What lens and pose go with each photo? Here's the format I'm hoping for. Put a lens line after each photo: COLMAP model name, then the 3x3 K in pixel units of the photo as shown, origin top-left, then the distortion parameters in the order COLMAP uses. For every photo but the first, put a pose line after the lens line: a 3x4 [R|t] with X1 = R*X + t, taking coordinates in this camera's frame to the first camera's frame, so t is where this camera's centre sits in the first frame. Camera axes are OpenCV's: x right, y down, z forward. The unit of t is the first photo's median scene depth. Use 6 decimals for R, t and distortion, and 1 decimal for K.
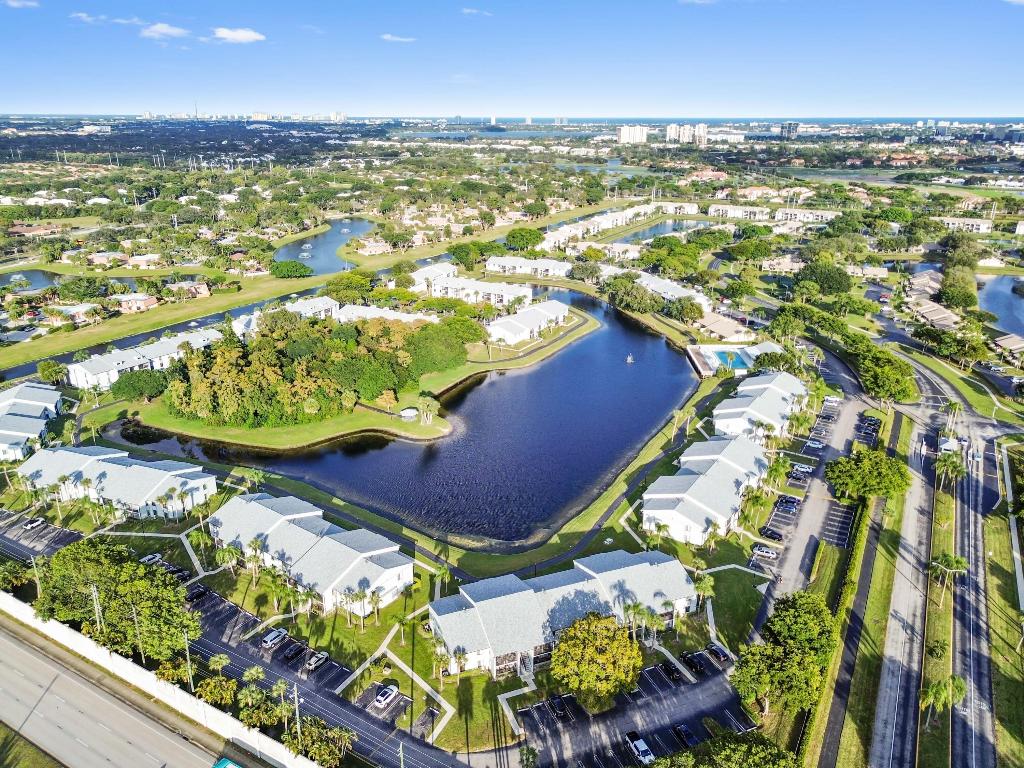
lens RADIAL K [[723.0, 0, 512.0], [0, 723.0, 384.0], [0, 0, 1]] dist [0.054707, -0.058737]
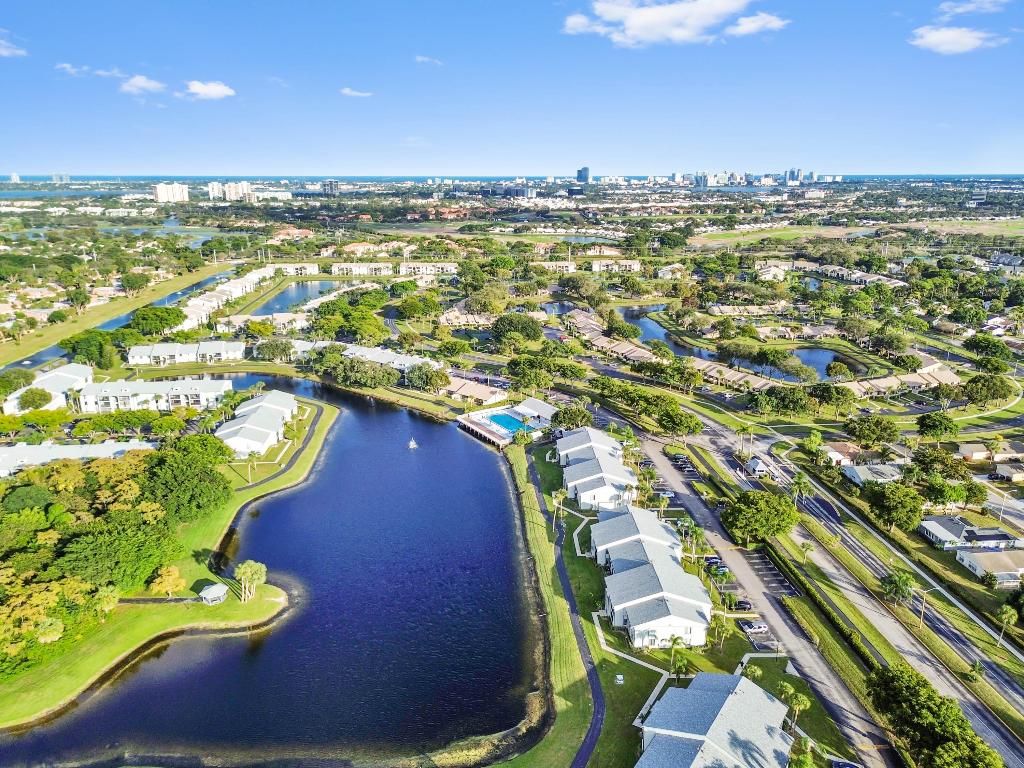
lens RADIAL K [[723.0, 0, 512.0], [0, 723.0, 384.0], [0, 0, 1]] dist [0.054707, -0.058737]
pose [[0.821362, -0.160619, 0.547327, -0.186534], [0.199344, 0.979861, -0.011602, -0.064283], [-0.534441, 0.118636, 0.836839, 0.171354]]
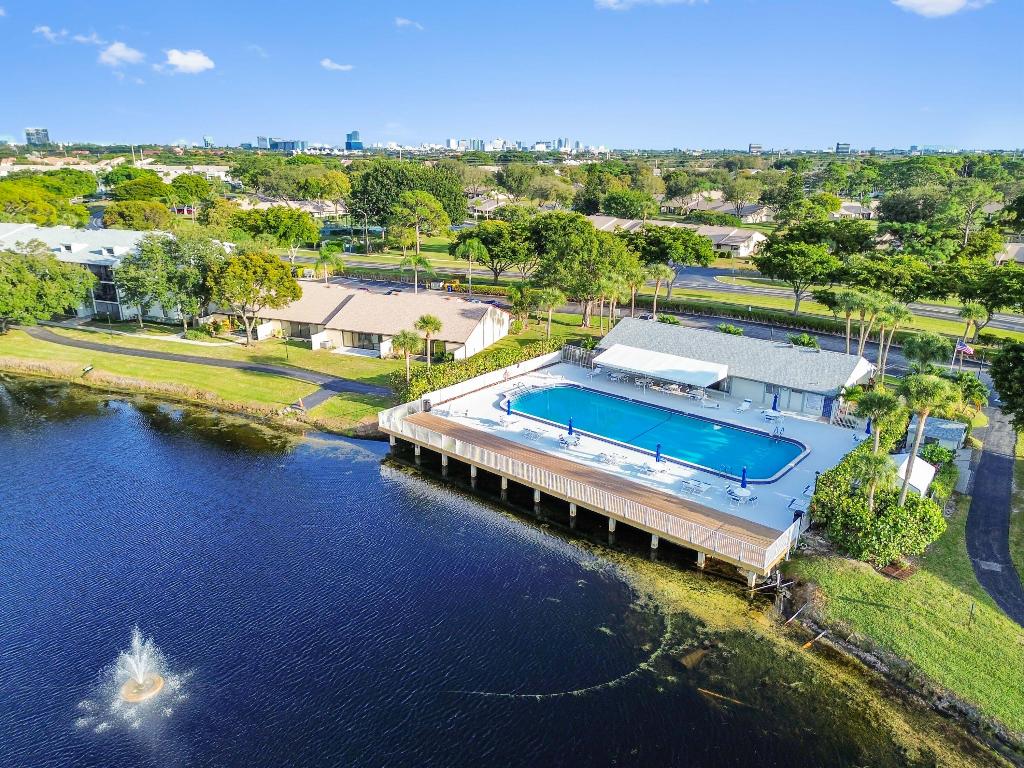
lens RADIAL K [[723.0, 0, 512.0], [0, 723.0, 384.0], [0, 0, 1]] dist [0.054707, -0.058737]
pose [[0.611110, -0.239672, 0.754388, 0.109189], [0.267727, 0.959472, 0.087949, -0.064206], [-0.744894, 0.148224, 0.650510, 0.787476]]
